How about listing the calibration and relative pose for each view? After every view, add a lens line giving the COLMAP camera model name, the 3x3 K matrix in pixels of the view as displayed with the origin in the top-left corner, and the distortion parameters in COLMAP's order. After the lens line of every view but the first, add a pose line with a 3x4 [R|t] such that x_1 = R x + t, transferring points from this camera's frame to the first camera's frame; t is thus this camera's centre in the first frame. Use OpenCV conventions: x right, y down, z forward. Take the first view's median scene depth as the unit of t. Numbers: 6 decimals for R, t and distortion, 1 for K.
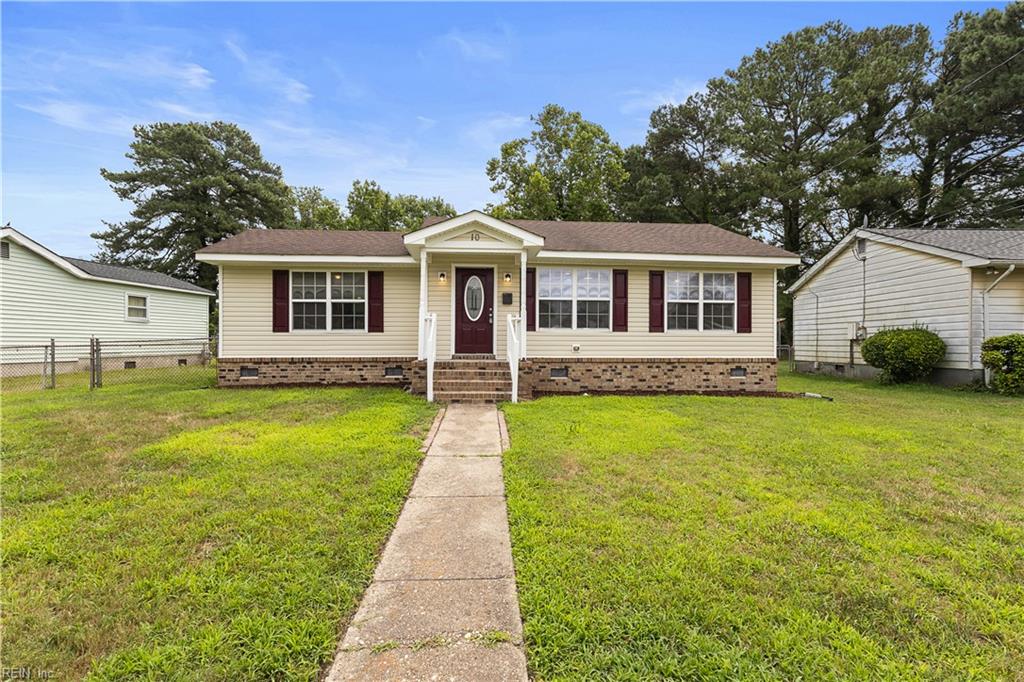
lens RADIAL K [[471.4, 0, 538.5], [0, 471.4, 340.4], [0, 0, 1]] dist [0.002672, 0.002767]
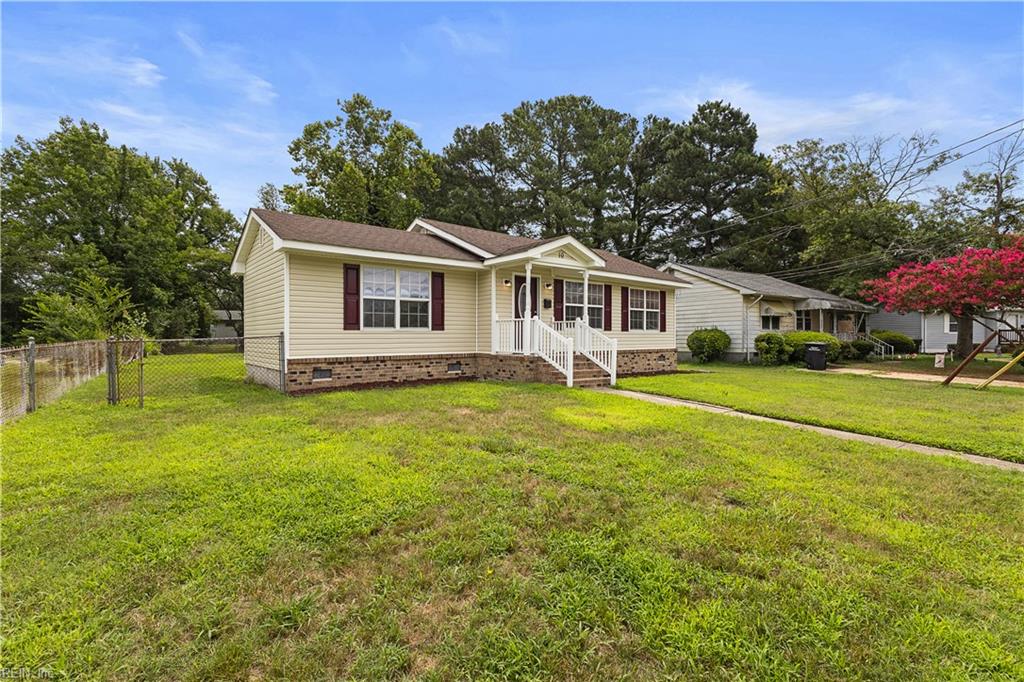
lens RADIAL K [[471.4, 0, 522.5], [0, 471.4, 340.8], [0, 0, 1]] dist [0.002672, 0.002767]
pose [[0.826414, -0.008460, 0.563000, -0.781362], [0.003833, 0.999948, 0.009399, -0.003459], [-0.563051, -0.005610, 0.826403, 0.023728]]
